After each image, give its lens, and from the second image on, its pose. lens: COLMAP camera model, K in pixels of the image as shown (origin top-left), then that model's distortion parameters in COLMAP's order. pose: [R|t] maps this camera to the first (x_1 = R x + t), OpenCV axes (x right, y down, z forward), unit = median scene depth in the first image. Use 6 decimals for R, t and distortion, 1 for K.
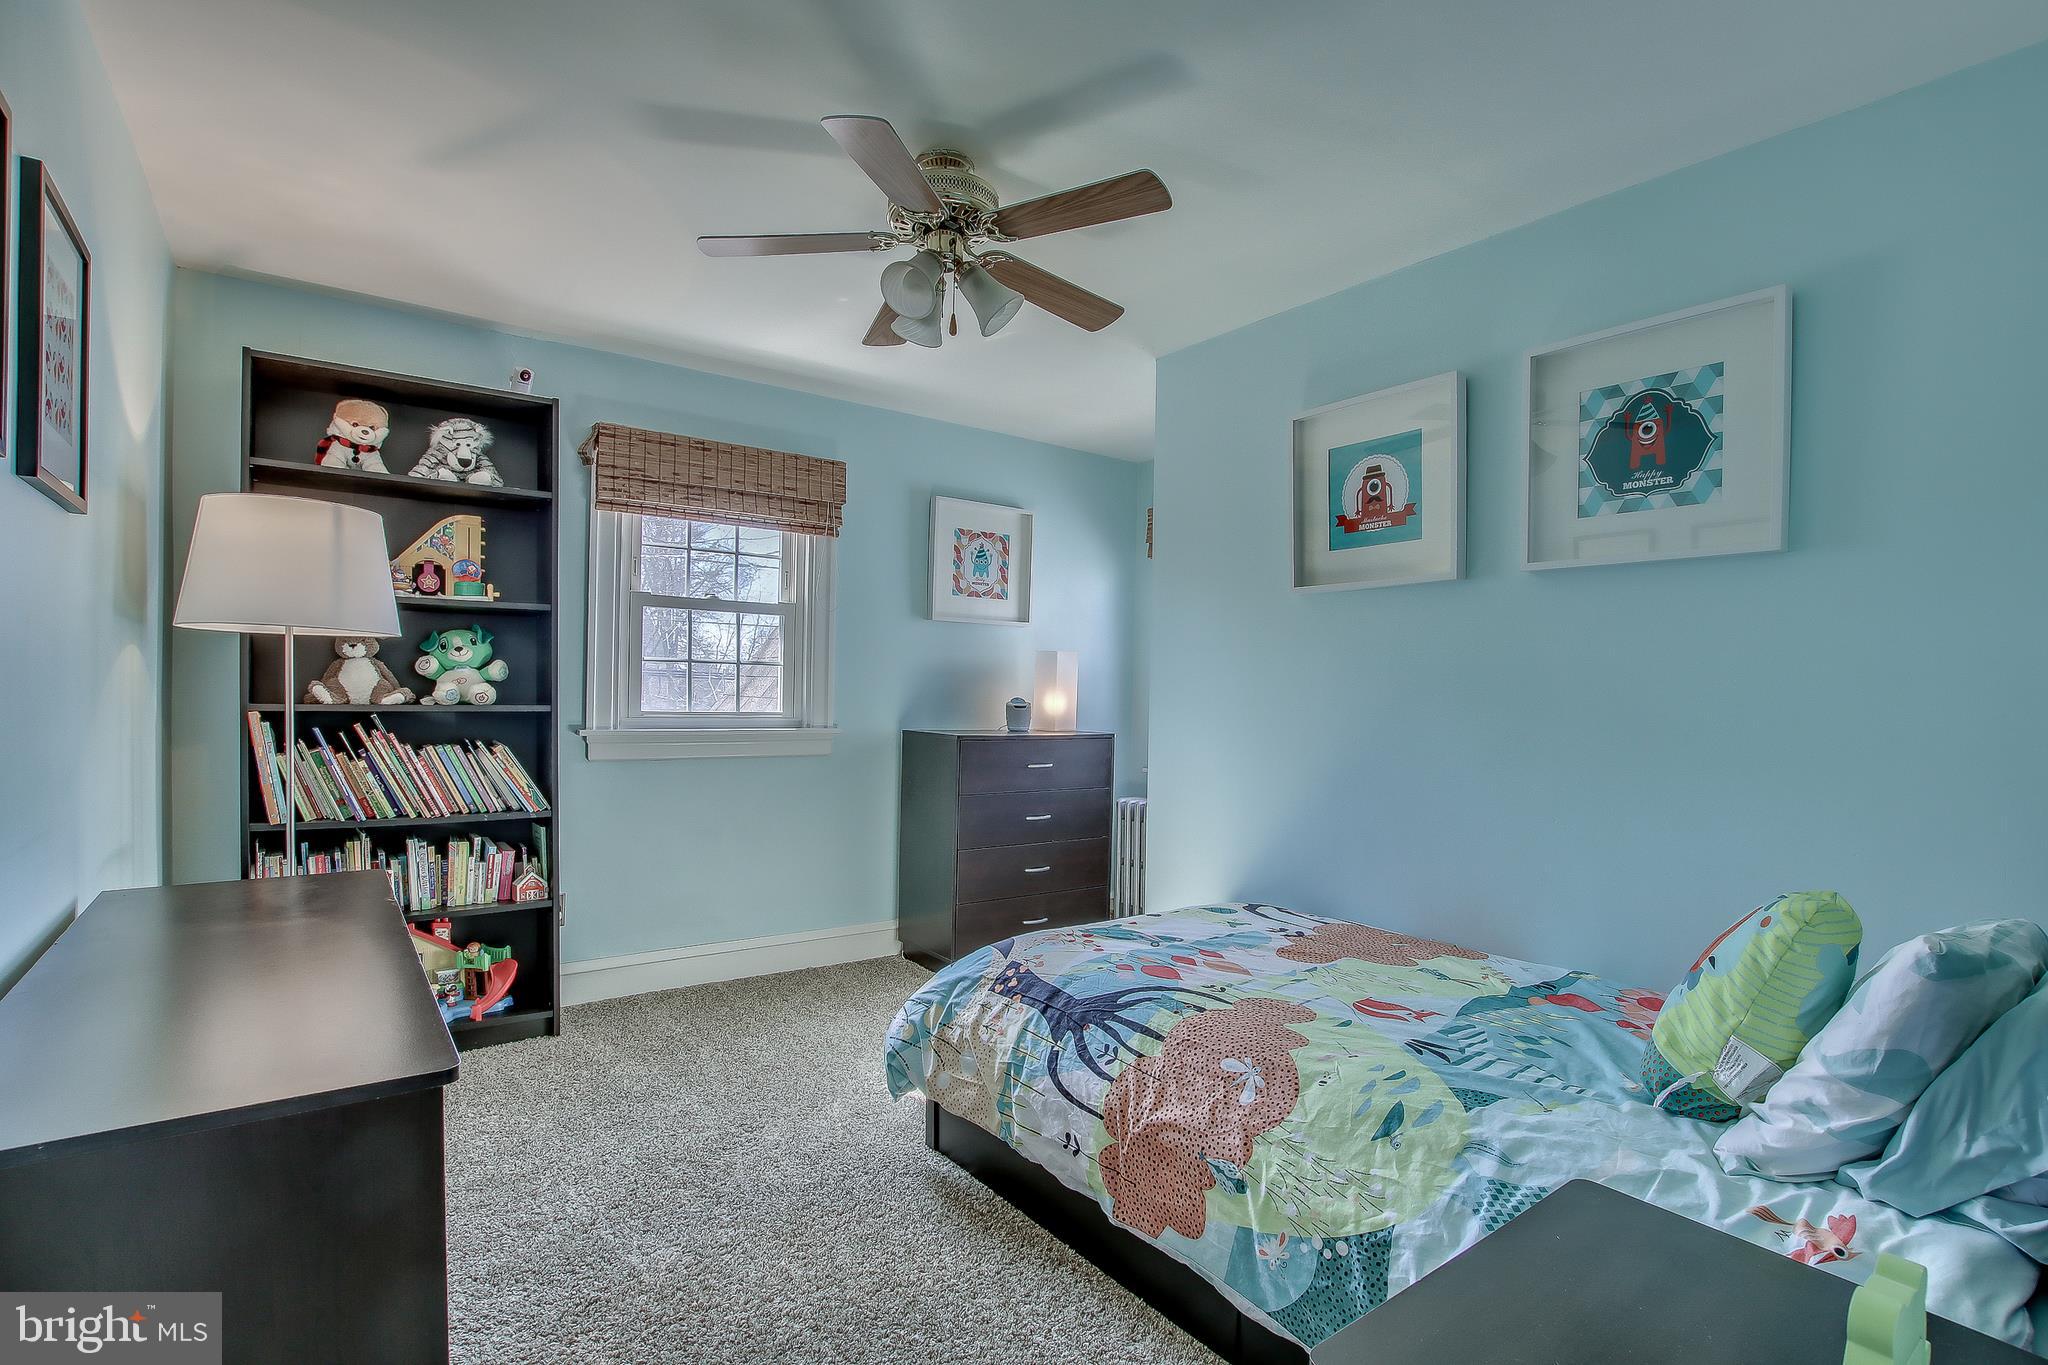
lens RADIAL K [[1004.2, 0, 1029.3], [0, 1004.2, 685.3], [0, 0, 1]] dist [-0.038725, 0.009881]
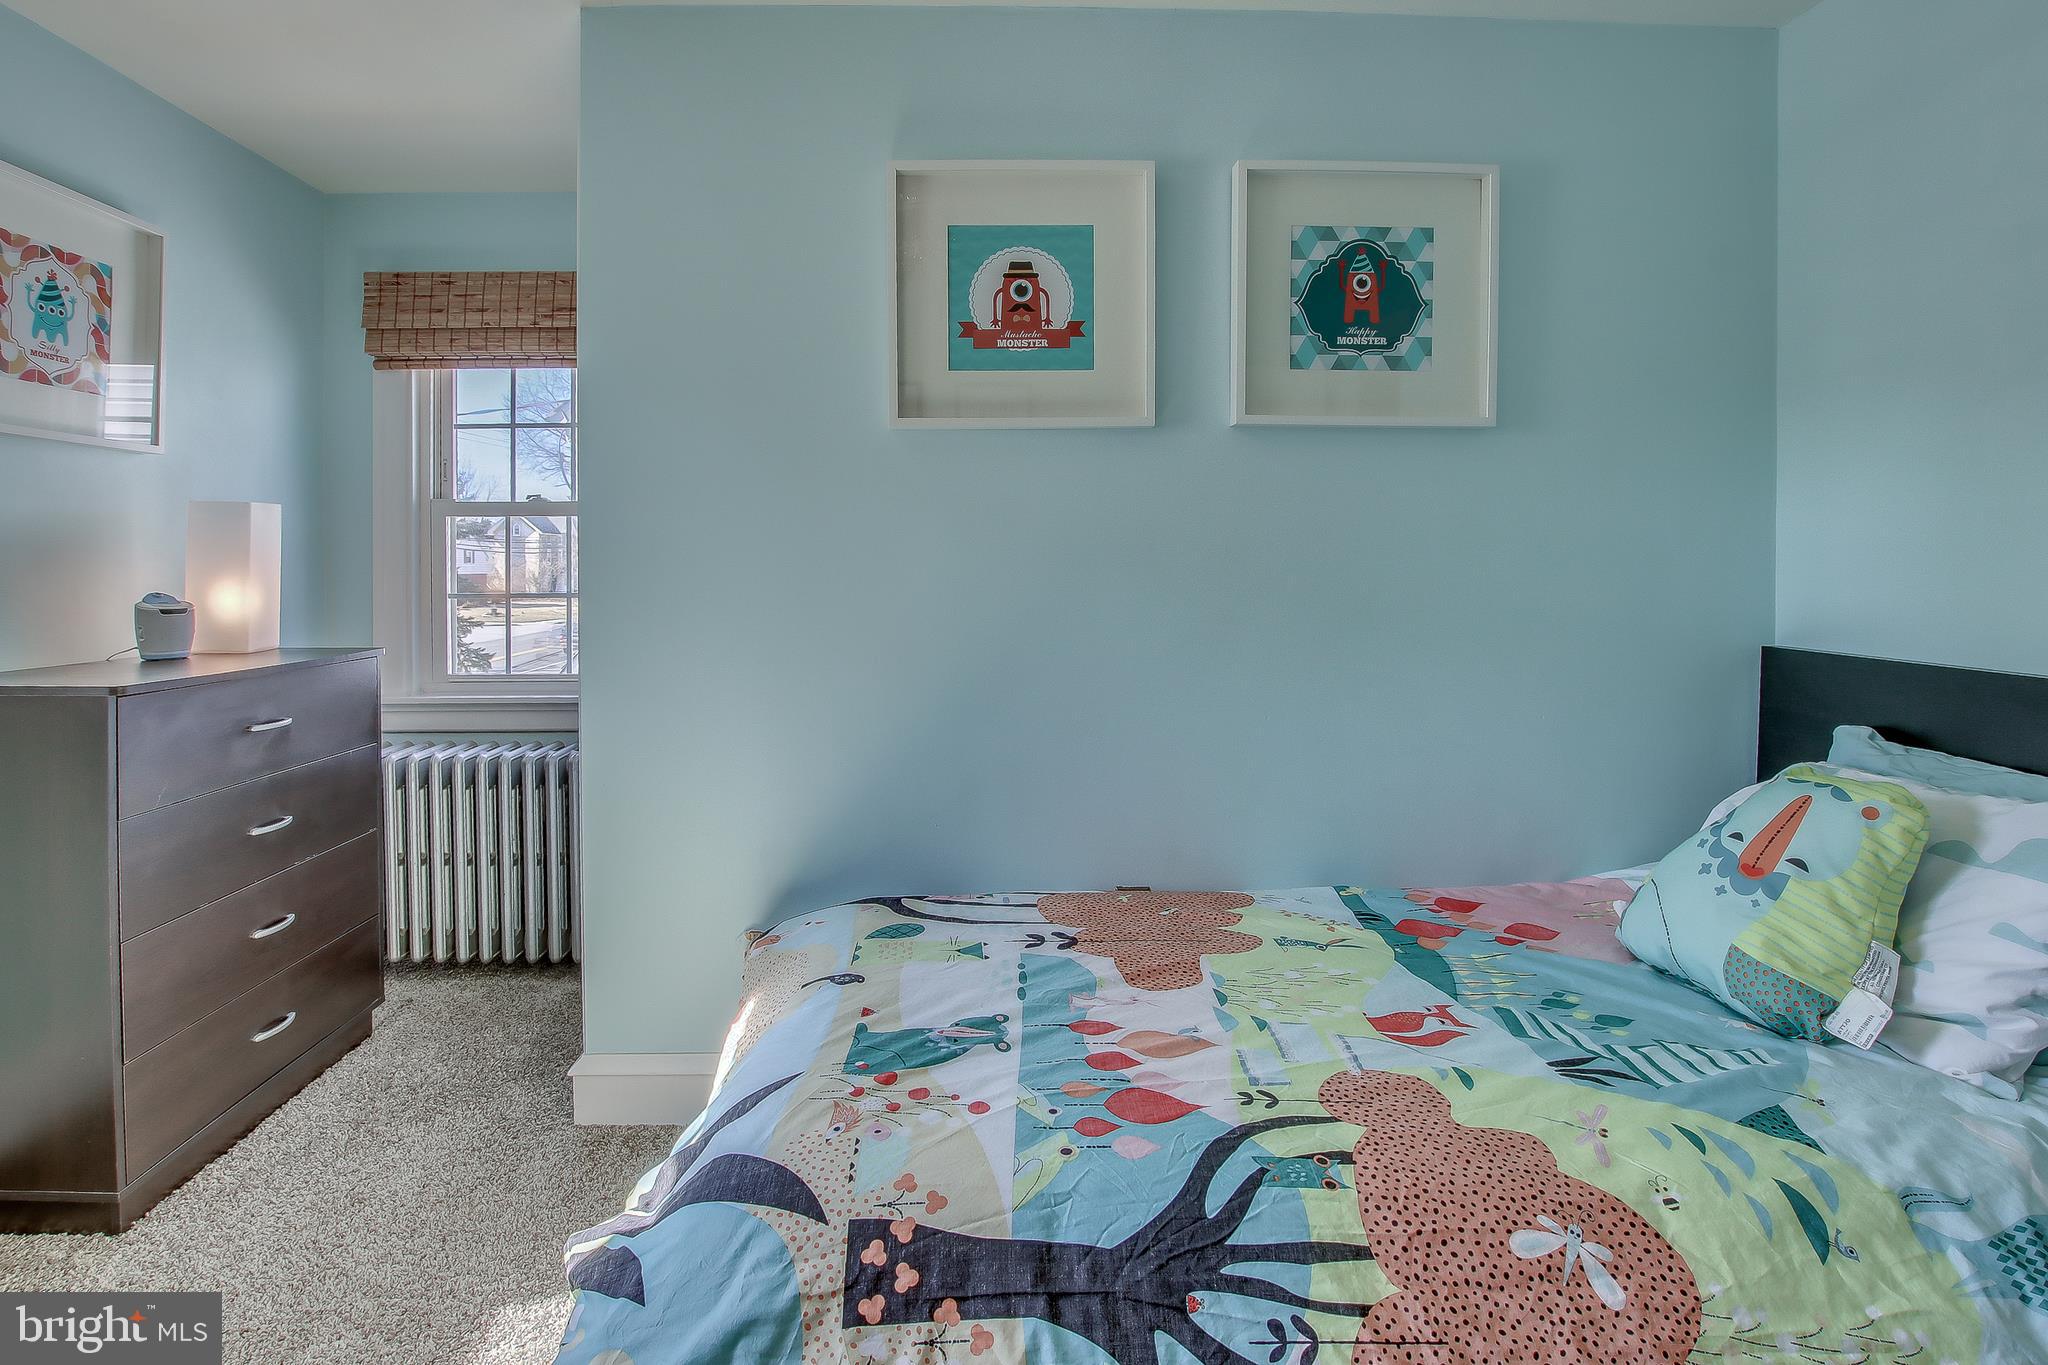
lens RADIAL K [[1004.5, 0, 1018.0], [0, 1004.5, 580.3], [0, 0, 1]] dist [-0.046287, 0.010362]
pose [[0.581285, -0.030221, 0.813139, -0.313862], [0.004844, 0.999421, 0.033682, -0.014583], [-0.813686, -0.015639, 0.581095, 0.703722]]
